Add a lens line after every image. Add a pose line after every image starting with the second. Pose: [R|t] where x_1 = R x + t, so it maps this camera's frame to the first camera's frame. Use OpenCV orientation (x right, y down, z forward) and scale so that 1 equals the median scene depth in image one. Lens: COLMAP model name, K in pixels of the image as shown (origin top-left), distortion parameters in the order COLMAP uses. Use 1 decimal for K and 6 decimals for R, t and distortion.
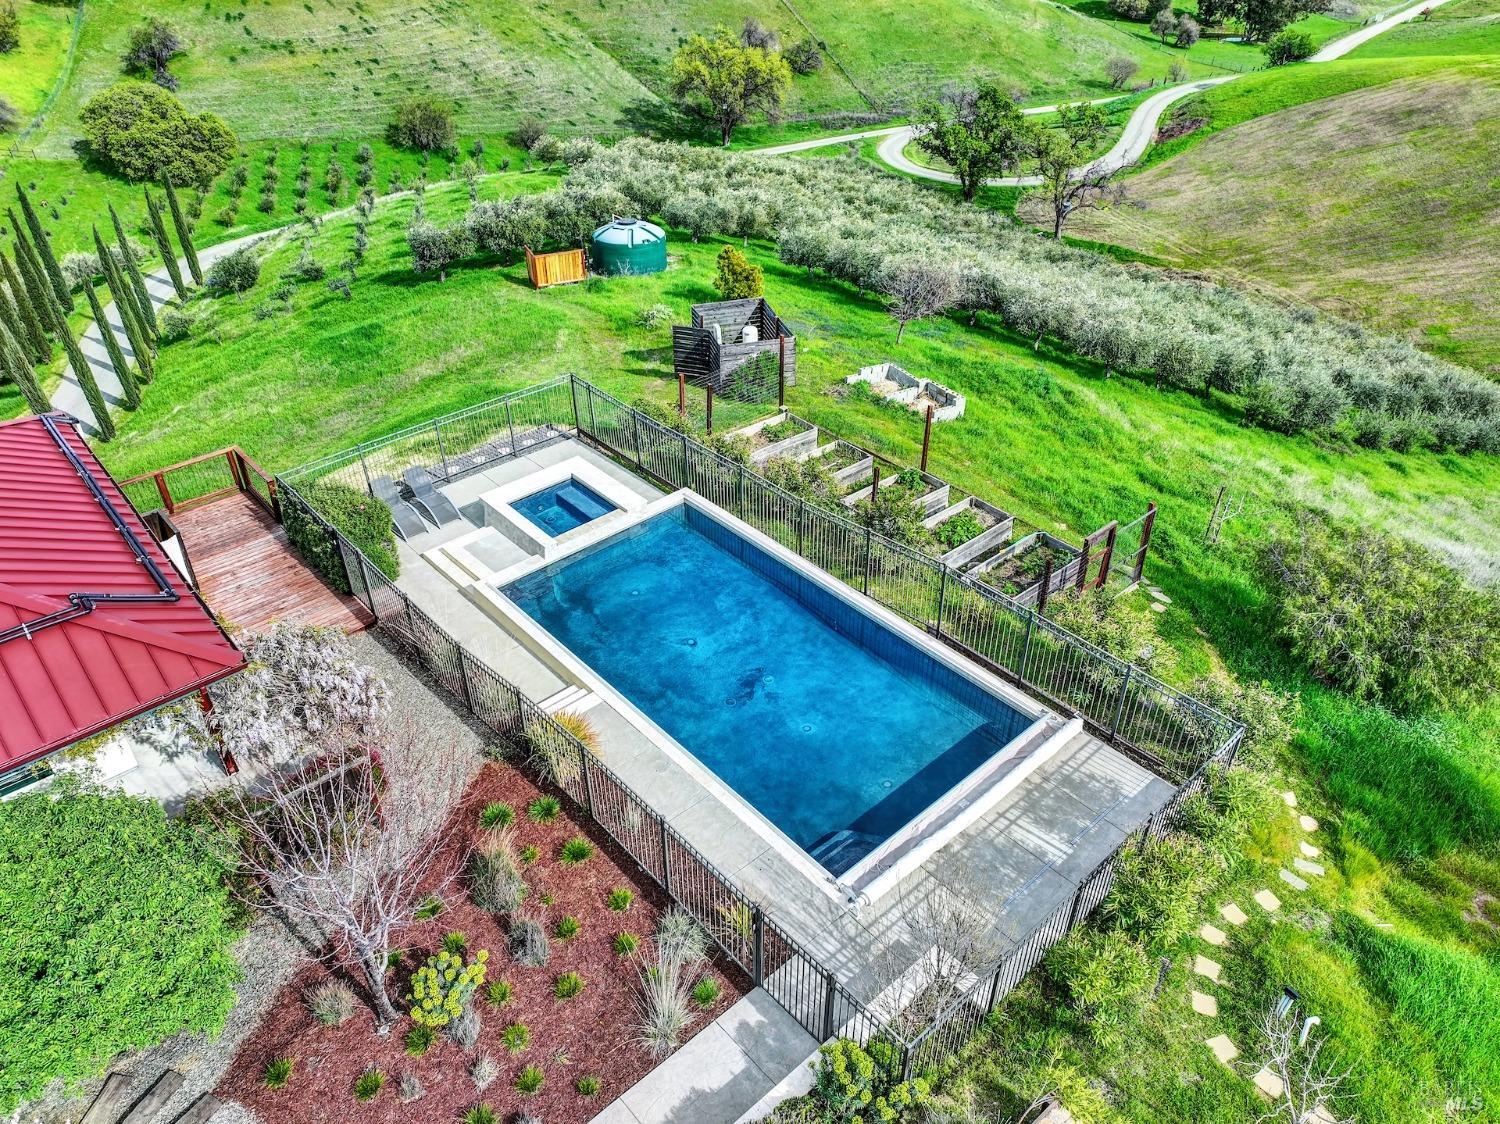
lens RADIAL K [[1052.4, 0, 754.3], [0, 1052.4, 559.7], [0, 0, 1]] dist [-0.002830, 0.018795]
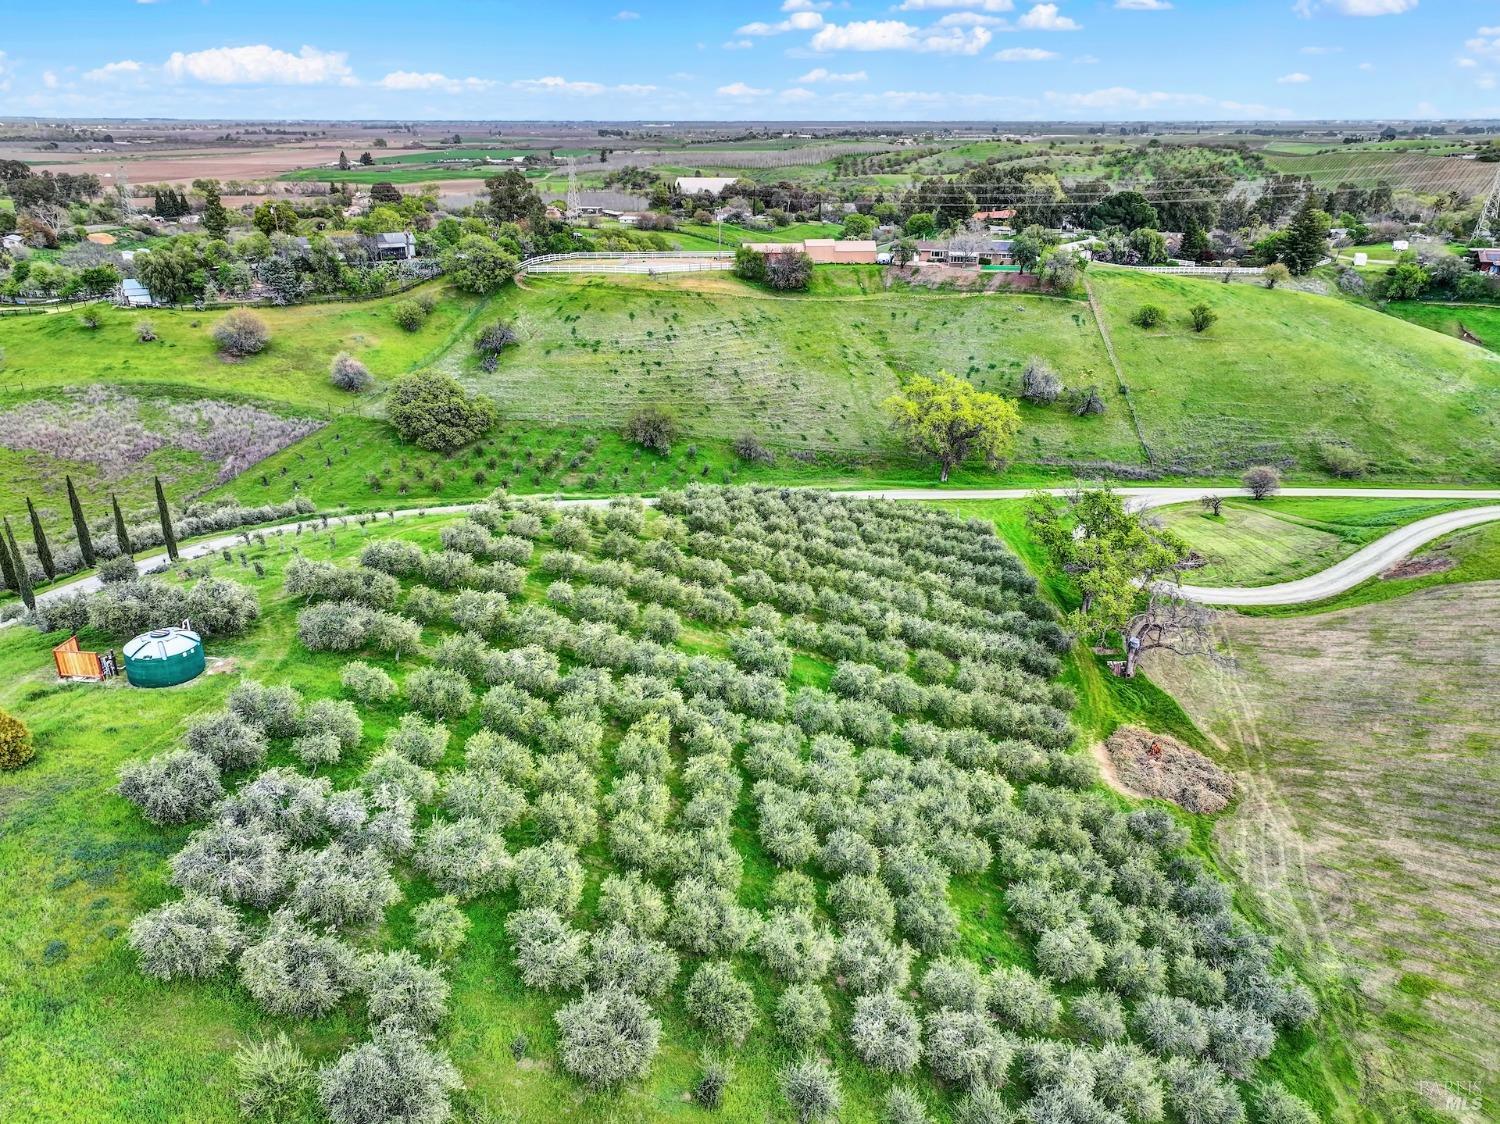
lens RADIAL K [[1052.4, 0, 754.3], [0, 1052.4, 559.7], [0, 0, 1]] dist [-0.002830, 0.018795]
pose [[0.862118, 0.198705, -0.466121, 0.356233], [-0.292988, 0.946015, -0.138616, -0.167767], [0.413414, 0.256071, 0.873794, 0.115120]]
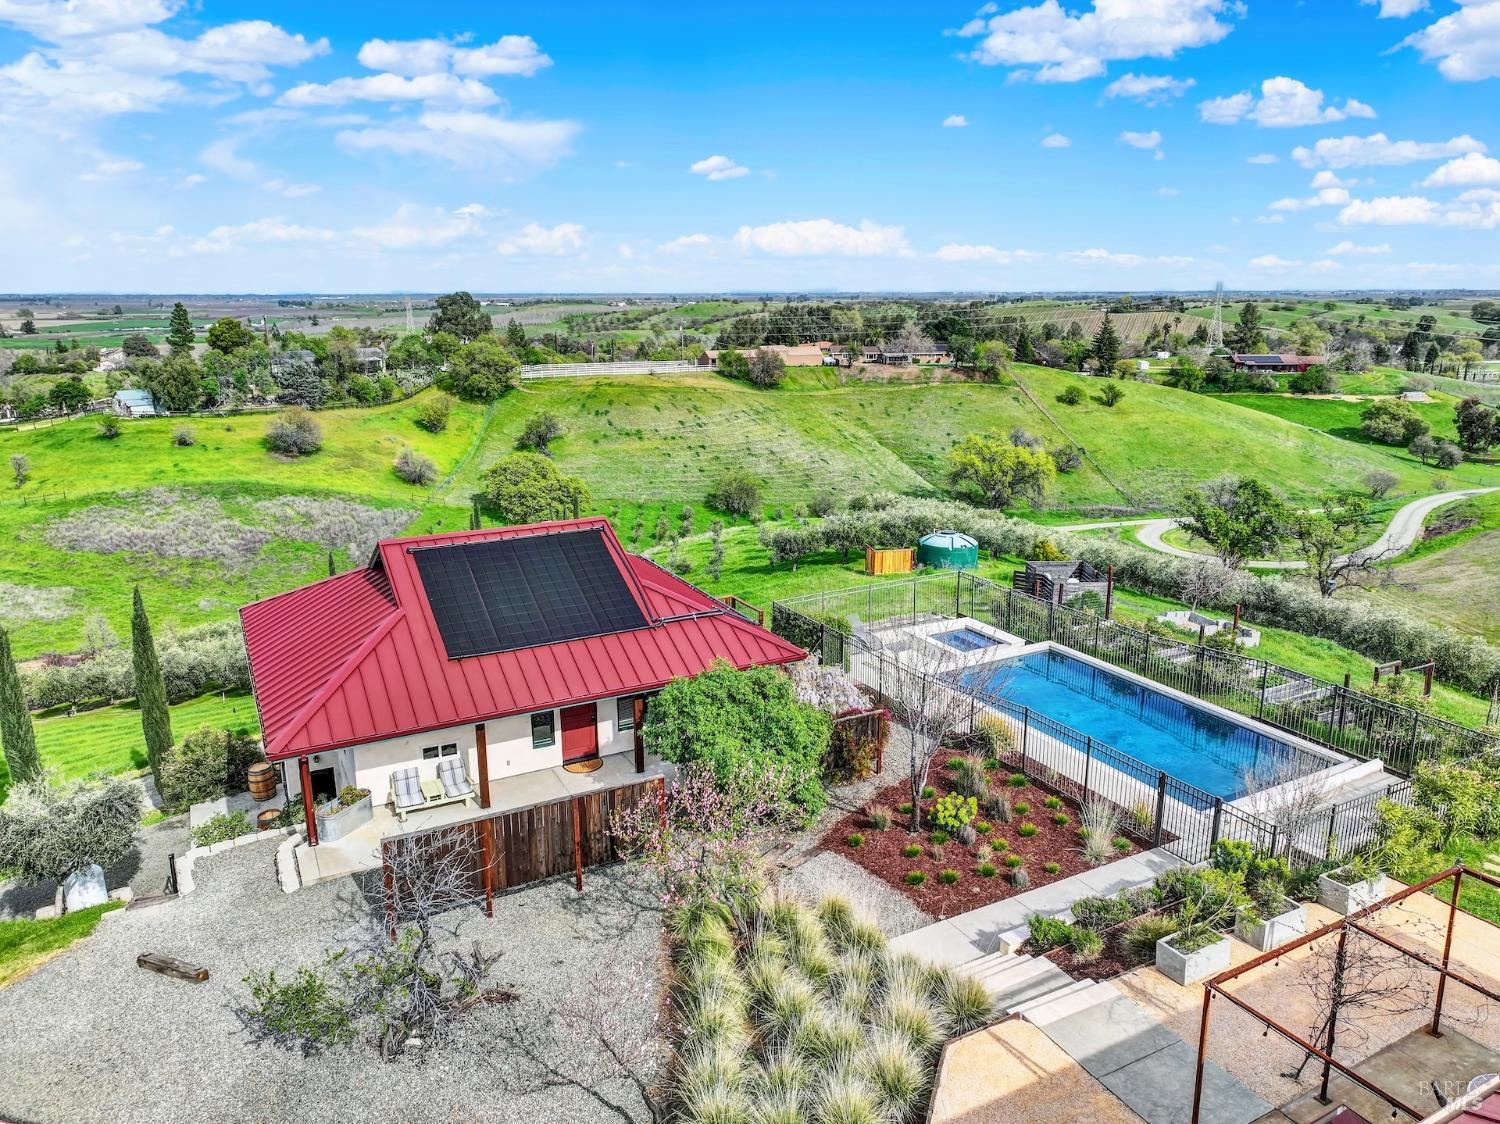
lens RADIAL K [[1052.4, 0, 754.3], [0, 1052.4, 559.7], [0, 0, 1]] dist [-0.002830, 0.018795]
pose [[0.972923, 0.055611, -0.224338, -0.024563], [-0.131293, 0.931791, -0.338419, 0.061855], [0.190216, 0.358710, 0.913863, -0.064603]]
